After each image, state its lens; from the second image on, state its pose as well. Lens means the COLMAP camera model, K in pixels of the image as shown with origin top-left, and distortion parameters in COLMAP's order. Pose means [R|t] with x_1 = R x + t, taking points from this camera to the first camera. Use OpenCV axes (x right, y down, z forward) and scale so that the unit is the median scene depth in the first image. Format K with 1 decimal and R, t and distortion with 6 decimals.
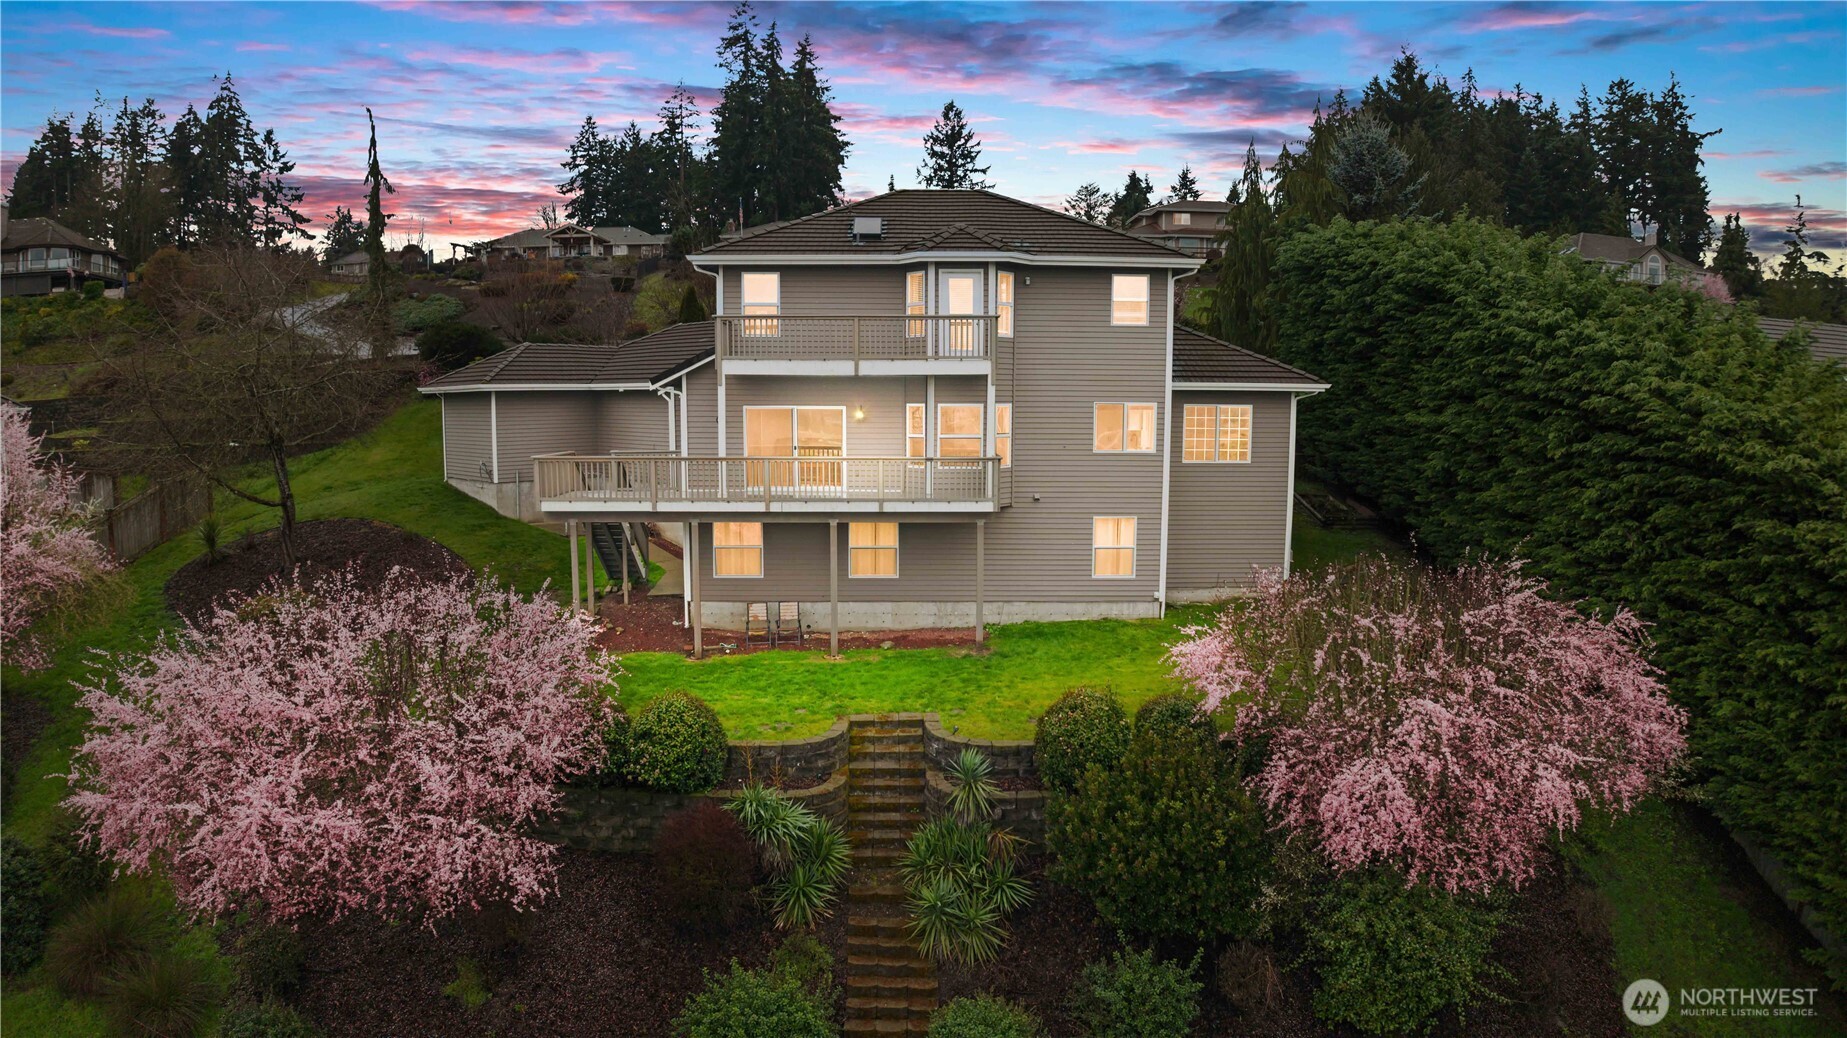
lens RADIAL K [[1086.4, 0, 918.8], [0, 1086.4, 520.7], [0, 0, 1]] dist [-0.168563, 0.011705]
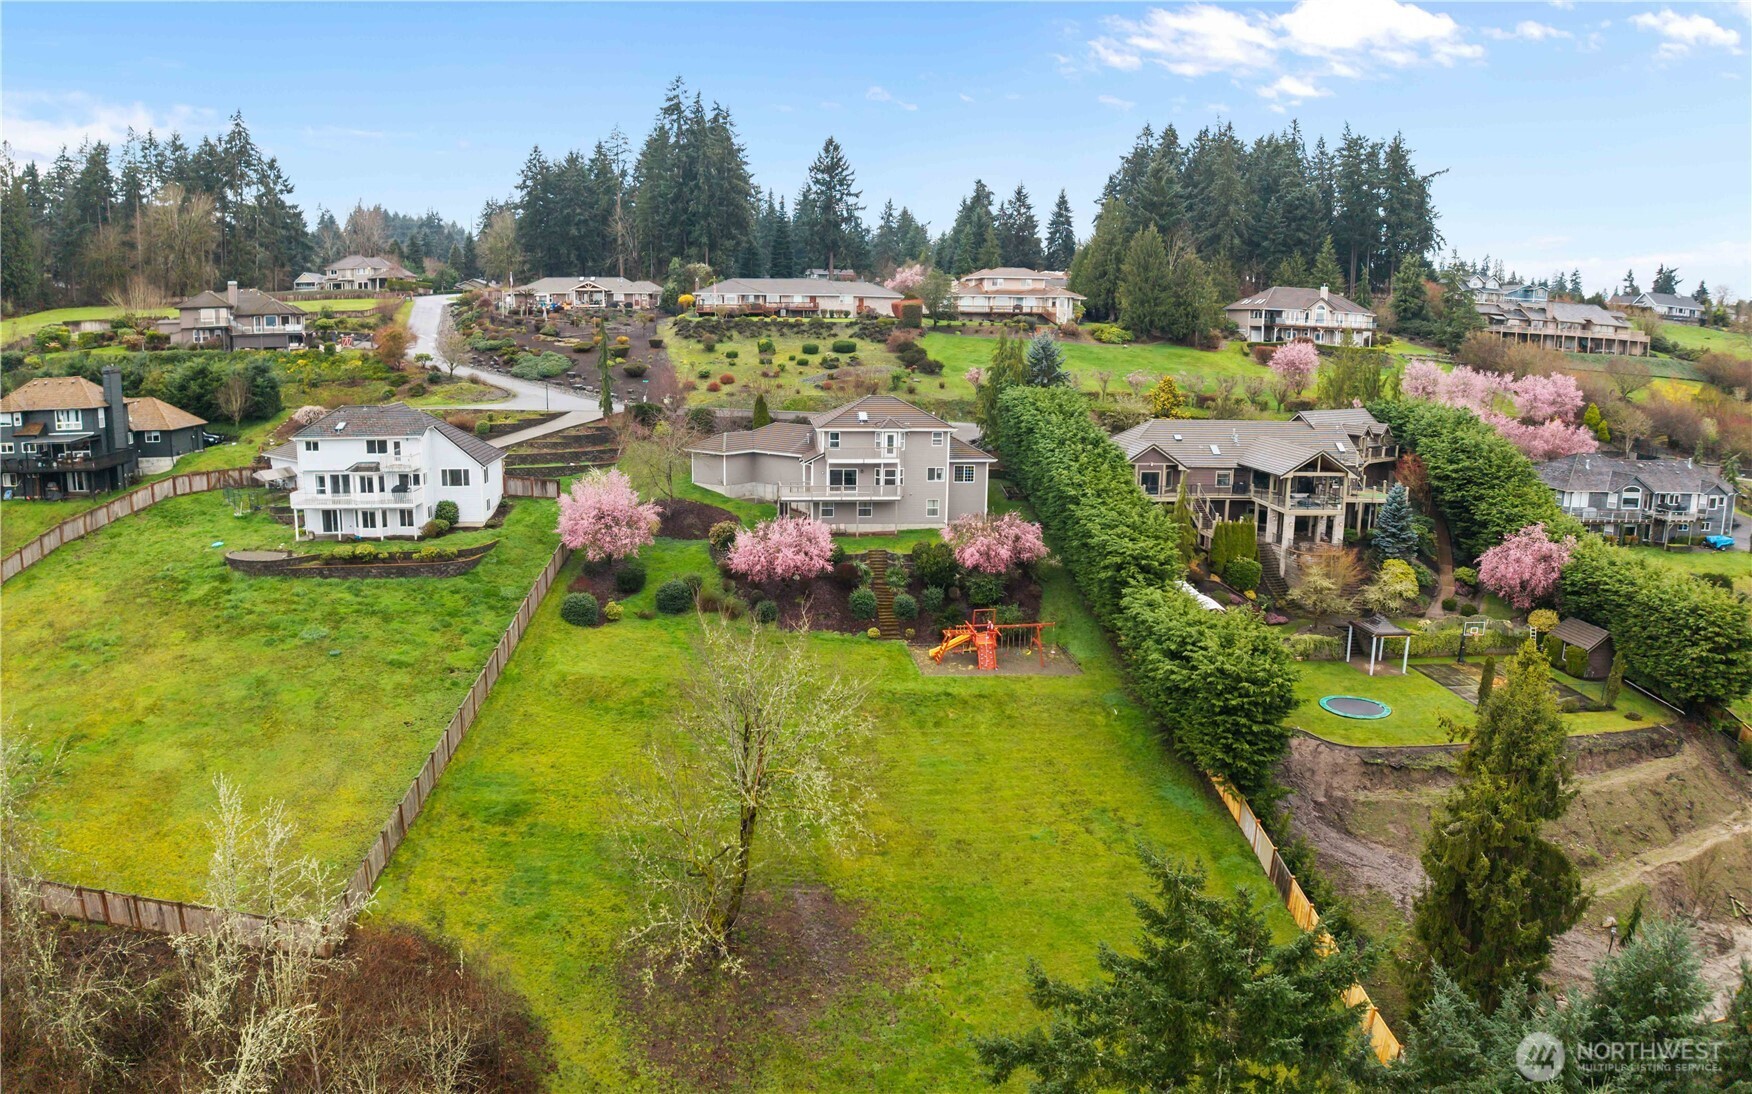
lens RADIAL K [[1147.4, 0, 834.7], [0, 1147.4, 551.0], [0, 0, 1]] dist [-0.127717, -0.009785]
pose [[0.998204, -0.007842, 0.059389, -0.056456], [0.003093, 0.996819, 0.079636, -0.020913], [-0.059824, -0.079309, 0.995053, -0.424046]]
